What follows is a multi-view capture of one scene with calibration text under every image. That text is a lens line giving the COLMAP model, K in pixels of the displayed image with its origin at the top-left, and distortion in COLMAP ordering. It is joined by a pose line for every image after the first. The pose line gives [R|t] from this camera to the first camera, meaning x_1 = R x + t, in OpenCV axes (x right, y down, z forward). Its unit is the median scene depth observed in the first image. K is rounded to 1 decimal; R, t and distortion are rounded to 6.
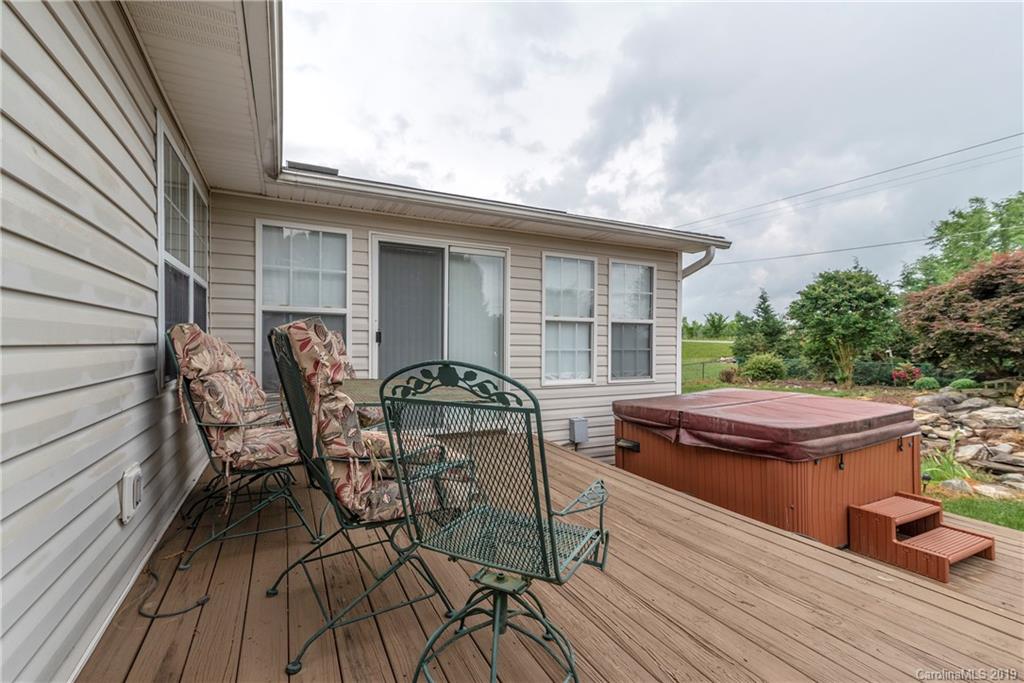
lens RADIAL K [[463.9, 0, 512.1], [0, 463.9, 359.0], [0, 0, 1]] dist [0.011260, -0.000199]
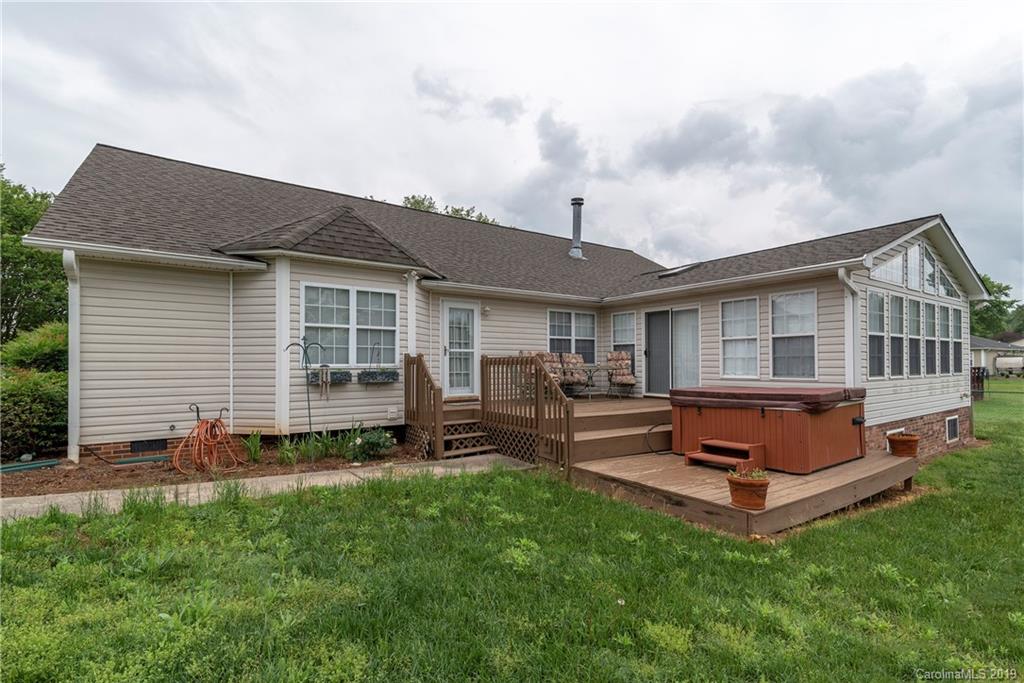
lens RADIAL K [[463.9, 0, 512.1], [0, 463.9, 359.0], [0, 0, 1]] dist [0.011260, -0.000199]
pose [[0.144295, -0.006919, -0.989510, 1.848356], [-0.013987, 0.999861, -0.009031, 0.014441], [0.989436, 0.015143, 0.144179, -0.018287]]
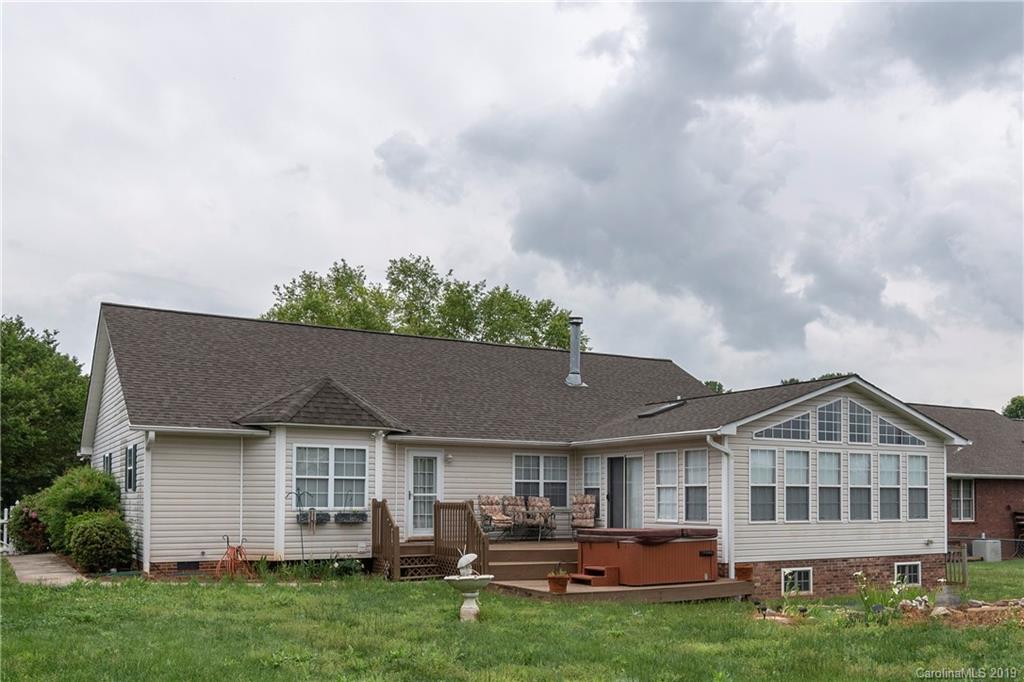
lens RADIAL K [[897.3, 0, 536.6], [0, 897.3, 475.5], [0, 0, 1]] dist [0.001042, 0.002450]
pose [[0.071303, -0.022650, -0.997197, 4.107198], [-0.020491, 0.999498, -0.024167, -0.036238], [0.997244, 0.022156, 0.070804, 0.276265]]
